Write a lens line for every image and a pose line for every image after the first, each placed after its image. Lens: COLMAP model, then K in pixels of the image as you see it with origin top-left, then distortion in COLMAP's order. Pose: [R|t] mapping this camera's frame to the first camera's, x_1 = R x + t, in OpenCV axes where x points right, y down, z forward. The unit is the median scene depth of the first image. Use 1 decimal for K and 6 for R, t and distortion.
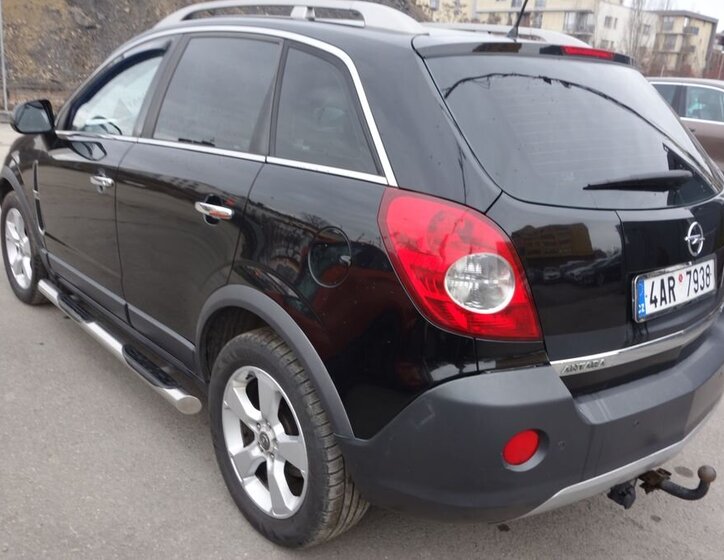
lens RADIAL K [[669.9, 0, 362.0], [0, 669.9, 280.0], [0, 0, 1]] dist [-0.006175, -0.003476]
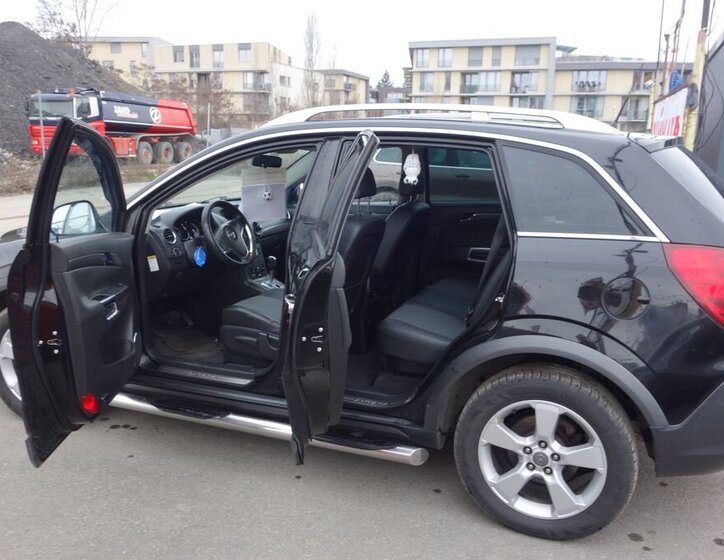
lens RADIAL K [[684.0, 0, 351.8], [0, 684.0, 283.0], [0, 0, 1]] dist [0.010695, 0.015630]
pose [[0.897109, -0.135592, 0.420489, -0.743021], [0.168615, 0.984779, -0.042184, -0.066087], [-0.408369, 0.108744, 0.906317, -0.027705]]
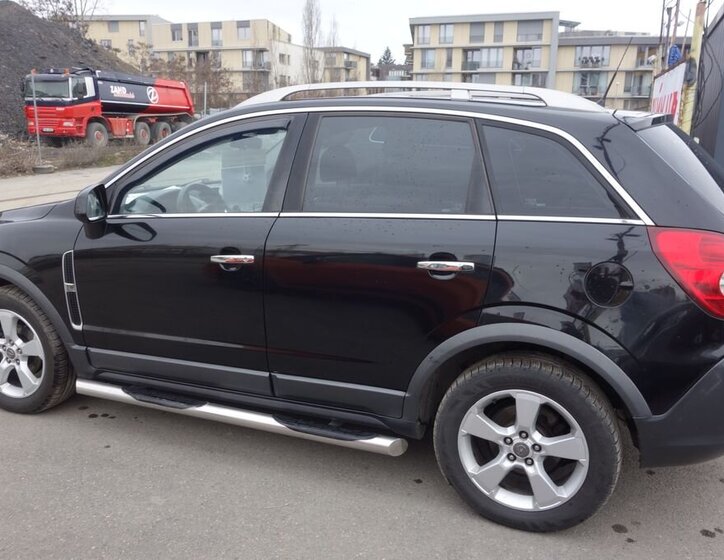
lens RADIAL K [[684.0, 0, 351.8], [0, 684.0, 283.0], [0, 0, 1]] dist [0.010695, 0.015630]
pose [[0.898025, -0.153808, 0.412181, -0.689660], [0.174886, 0.984494, -0.013658, -0.070137], [-0.403689, 0.084350, 0.910999, -0.012717]]
